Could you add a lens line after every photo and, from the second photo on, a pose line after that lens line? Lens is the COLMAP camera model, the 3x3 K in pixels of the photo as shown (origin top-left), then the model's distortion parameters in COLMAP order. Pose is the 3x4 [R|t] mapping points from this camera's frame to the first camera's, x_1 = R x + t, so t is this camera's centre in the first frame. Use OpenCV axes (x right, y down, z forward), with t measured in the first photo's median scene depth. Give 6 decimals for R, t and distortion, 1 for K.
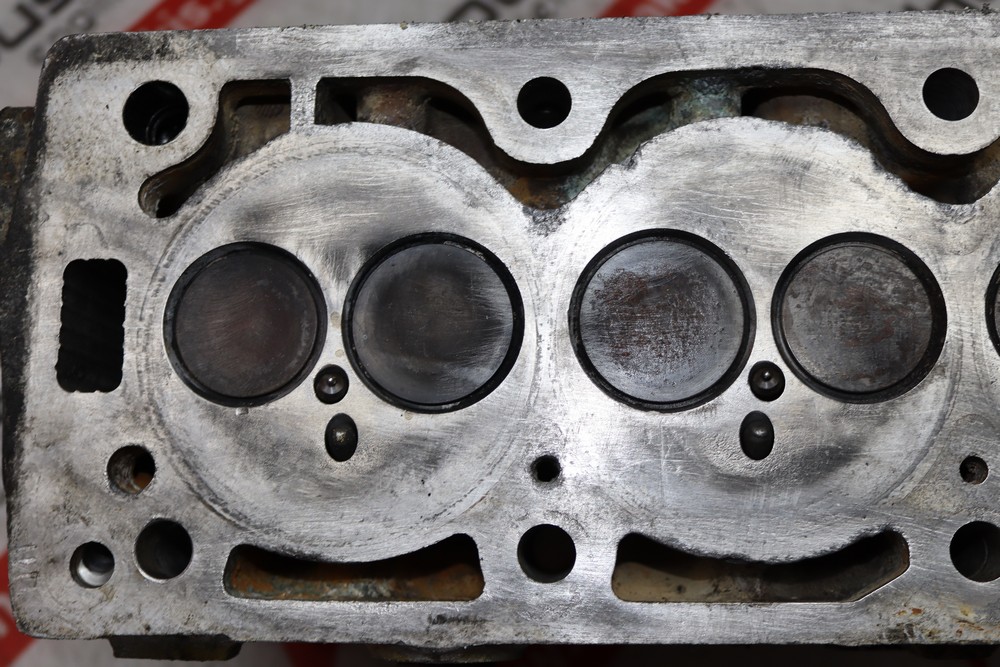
lens RADIAL K [[1247.4, 0, 499.9], [0, 1247.4, 322.4], [0, 0, 1]] dist [-0.021254, 0.000000]
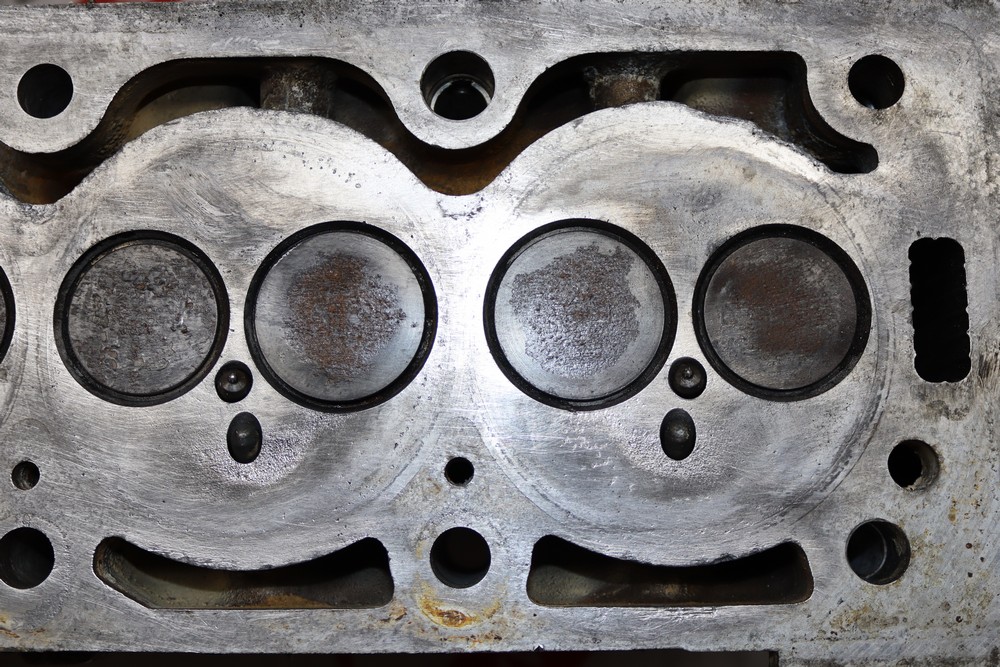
lens RADIAL K [[1312.5, 0, 500.1], [0, 1312.5, 343.2], [0, 0, 1]] dist [-0.032960, 0.000000]
pose [[0.998326, 0.001341, 0.057823, 0.654574], [-0.002530, 0.999787, 0.020502, -0.007450], [-0.057783, -0.020614, 0.998116, -0.047619]]
